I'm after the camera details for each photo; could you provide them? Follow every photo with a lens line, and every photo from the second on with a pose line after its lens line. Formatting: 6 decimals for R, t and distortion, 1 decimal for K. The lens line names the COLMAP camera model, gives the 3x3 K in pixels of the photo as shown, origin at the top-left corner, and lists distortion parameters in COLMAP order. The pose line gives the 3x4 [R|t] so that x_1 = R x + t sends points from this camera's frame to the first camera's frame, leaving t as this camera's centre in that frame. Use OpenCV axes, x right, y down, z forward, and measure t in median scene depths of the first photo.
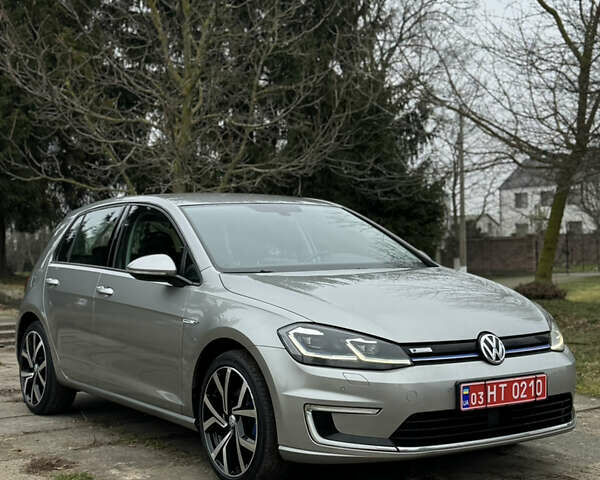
lens RADIAL K [[1022.7, 0, 300.0], [0, 1022.7, 240.0], [0, 0, 1]] dist [0.143502, -0.021107]
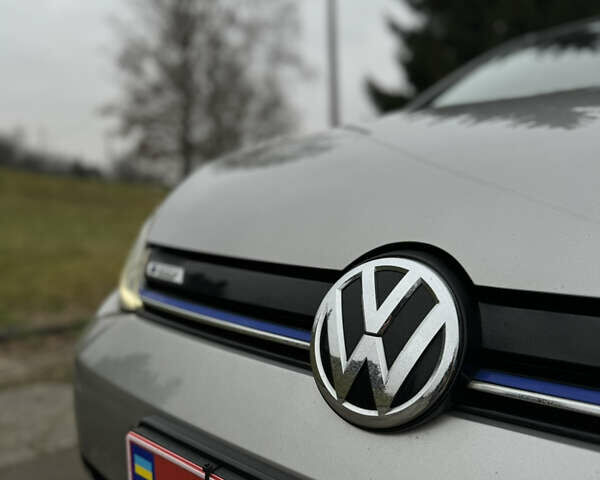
lens RADIAL K [[609.9, 0, 300.0], [0, 609.9, 240.0], [0, 0, 1]] dist [0.099292, 0.001099]
pose [[0.235233, 0.084666, -0.968244, 0.295833], [-0.007178, 0.996323, 0.085377, 0.080683], [0.971913, -0.013133, 0.234975, 0.980232]]
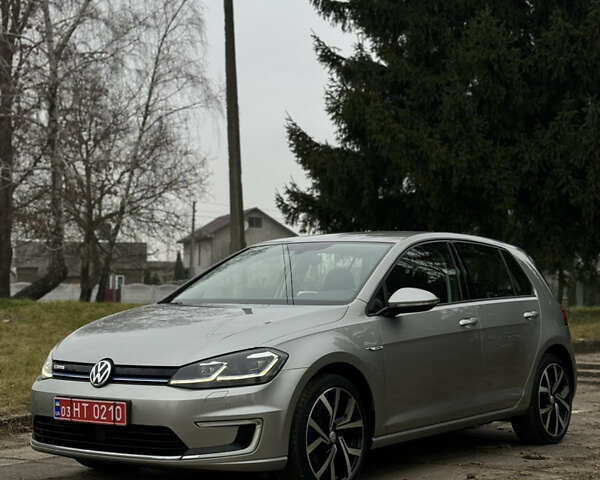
lens RADIAL K [[1200.4, 0, 300.0], [0, 1200.4, 240.0], [0, 0, 1]] dist [0.051538, 0.090604]
pose [[0.298213, -0.024510, -0.954185, 1.546593], [-0.001197, 0.999660, -0.026052, -0.006529], [0.954499, 0.008911, 0.298082, 0.831448]]
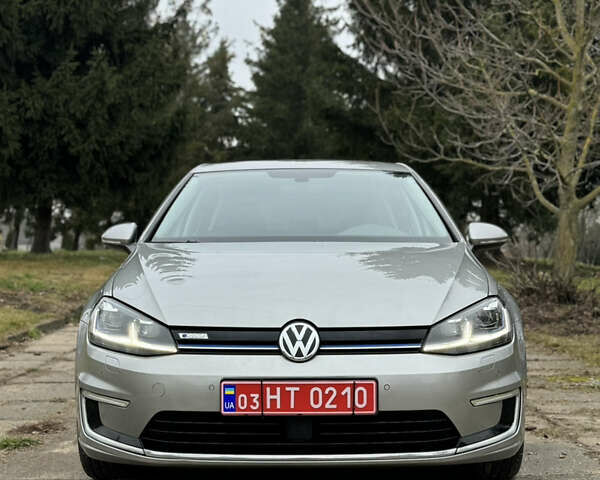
lens RADIAL K [[1022.7, 0, 300.0], [0, 1022.7, 240.0], [0, 0, 1]] dist [0.143502, -0.021107]
pose [[0.820419, 0.015172, -0.571562, 0.642196], [-0.009464, 0.999871, 0.012957, 0.019218], [0.571685, -0.005221, 0.820457, 0.373168]]
